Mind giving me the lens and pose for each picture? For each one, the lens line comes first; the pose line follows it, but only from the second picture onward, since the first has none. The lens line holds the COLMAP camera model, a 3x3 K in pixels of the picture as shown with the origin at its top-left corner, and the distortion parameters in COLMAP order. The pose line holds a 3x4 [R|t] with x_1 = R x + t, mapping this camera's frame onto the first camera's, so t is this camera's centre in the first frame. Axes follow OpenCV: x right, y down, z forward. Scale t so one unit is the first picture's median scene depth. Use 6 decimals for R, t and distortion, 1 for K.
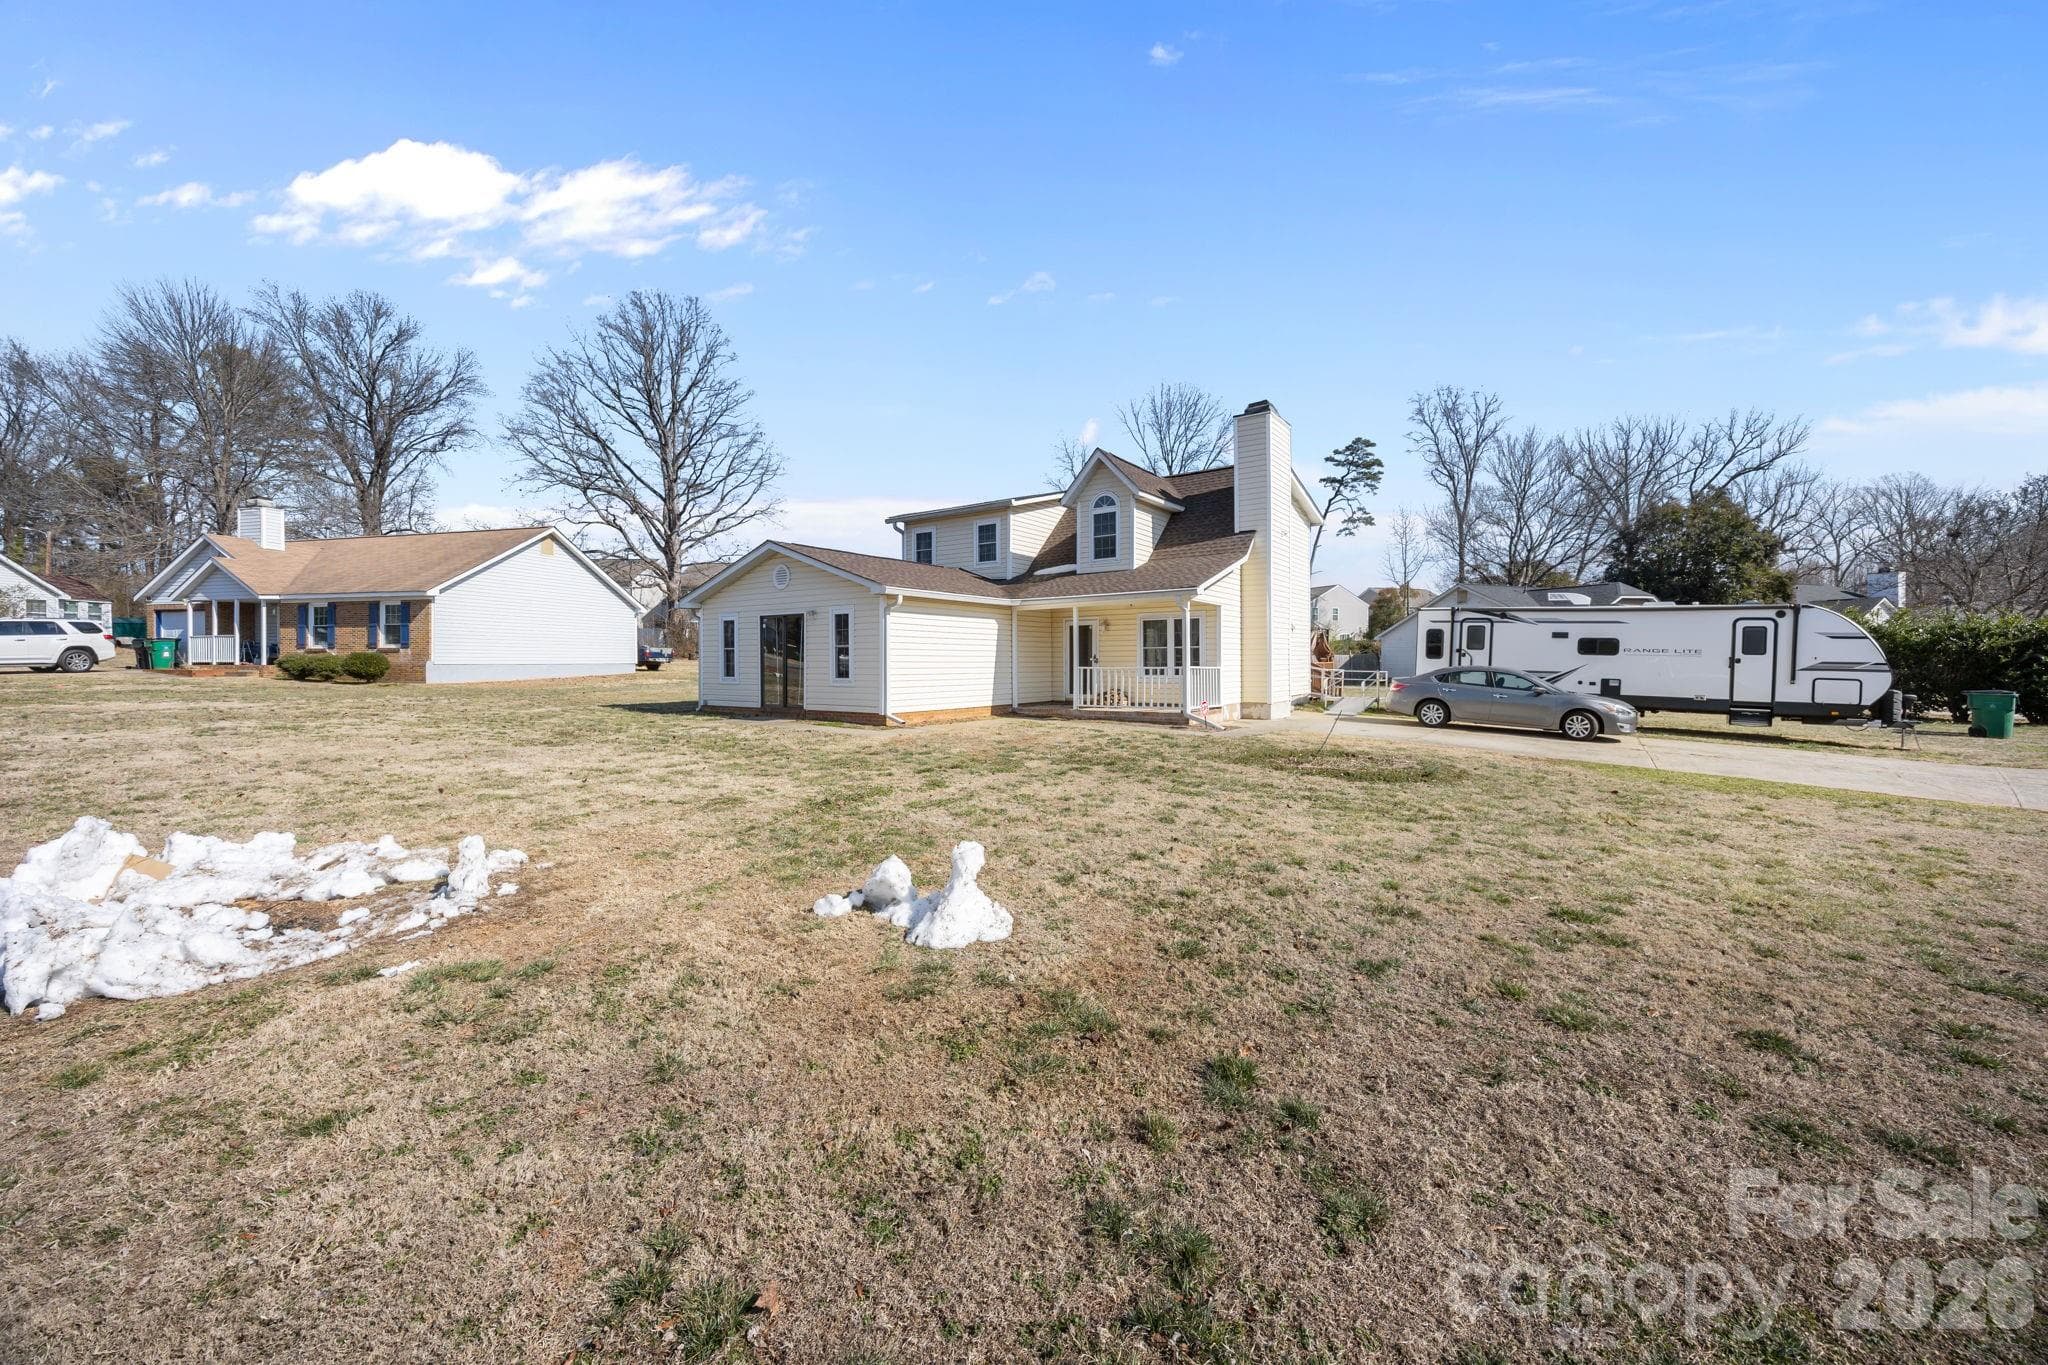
lens RADIAL K [[776.3, 0, 1023.2], [0, 776.3, 667.4], [0, 0, 1]] dist [-0.001103, -0.000414]
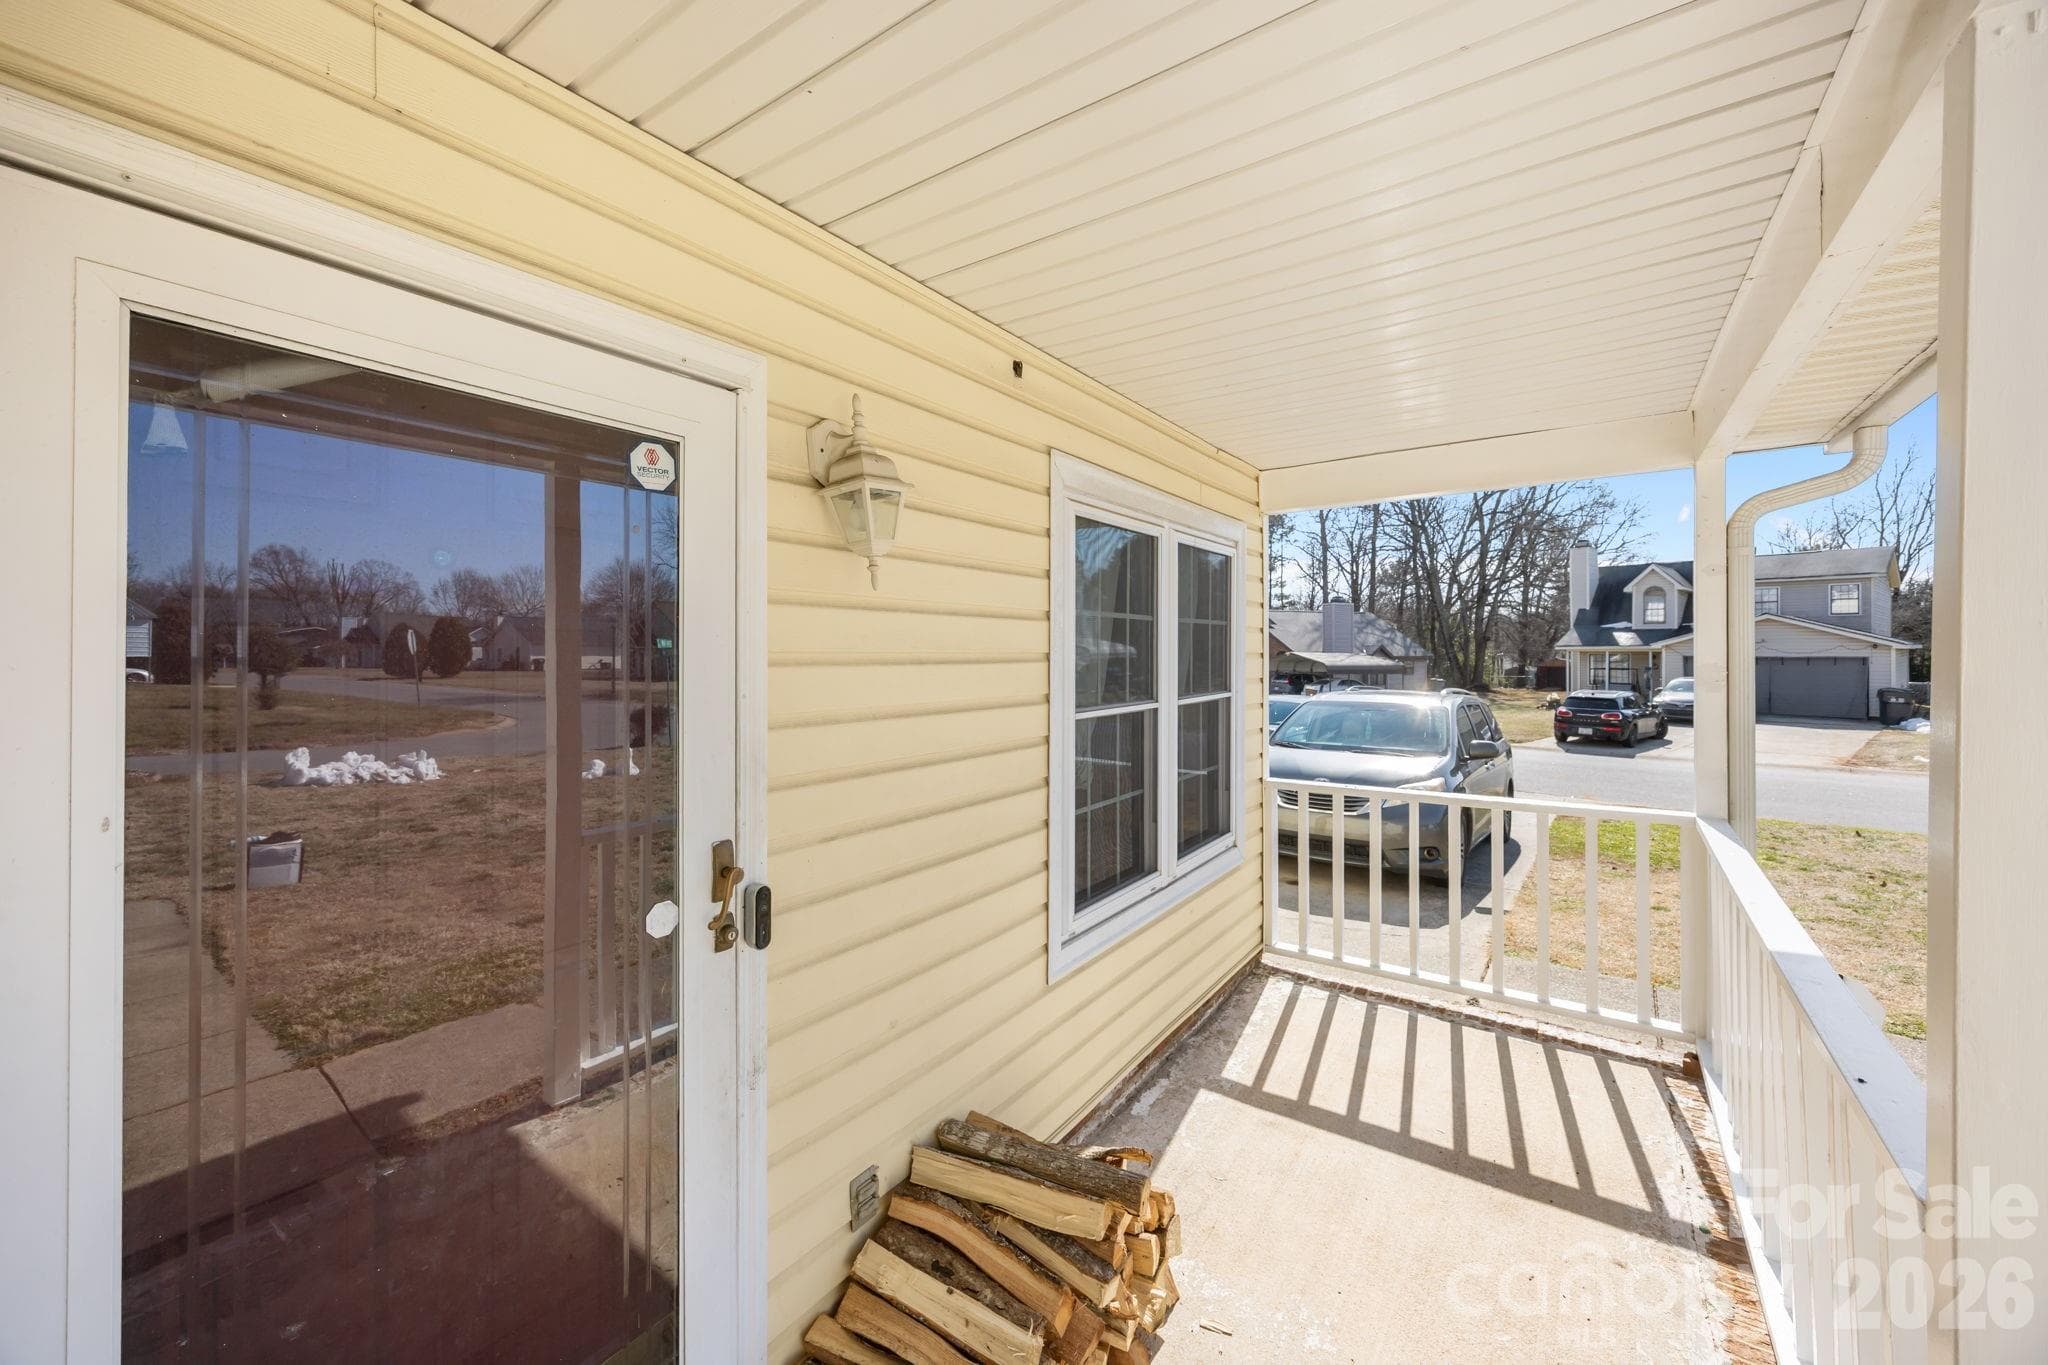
lens RADIAL K [[780.5, 0, 1024.5], [0, 780.5, 678.0], [0, 0, 1]] dist [-0.004013, -0.000240]
pose [[0.001739, -0.029901, 0.999551, 0.015907], [0.008416, 0.999518, 0.029885, -0.032149], [-0.999963, 0.008360, 0.001990, 0.902438]]
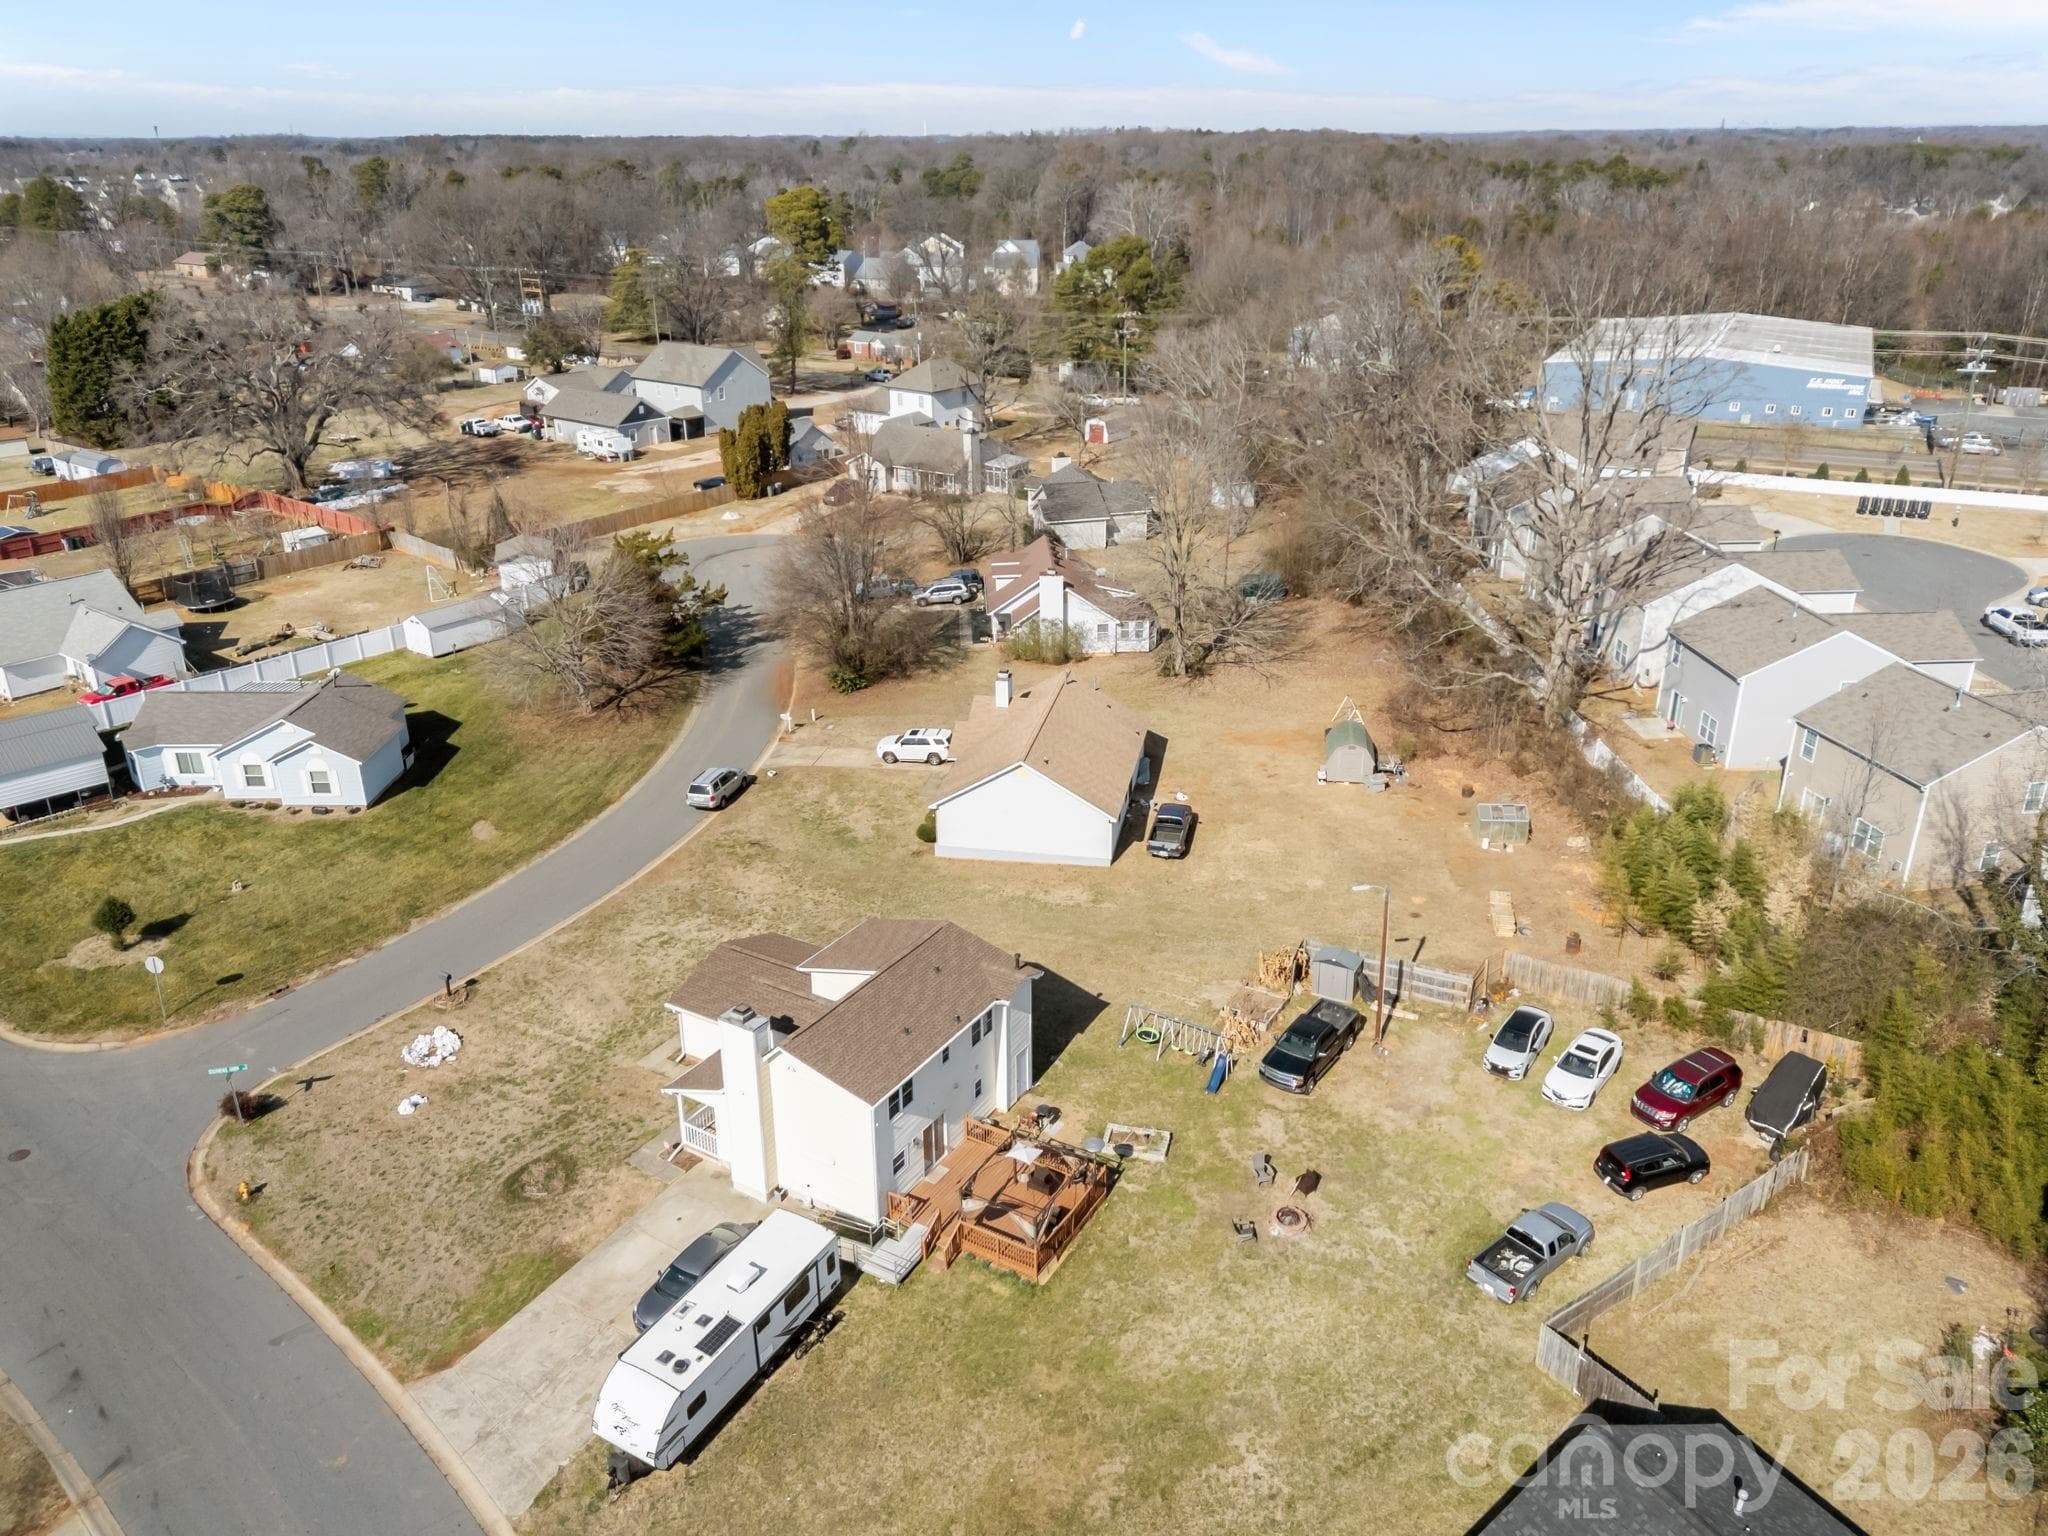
lens RADIAL K [[1490.9, 0, 1026.2], [0, 1490.9, 762.8], [0, 0, 1]] dist [0.098241, -0.108360]
pose [[0.059956, 0.384680, -0.921101, 2.465565], [-0.000690, 0.922777, 0.385335, -1.656242], [0.998201, -0.022468, 0.055591, 1.259339]]
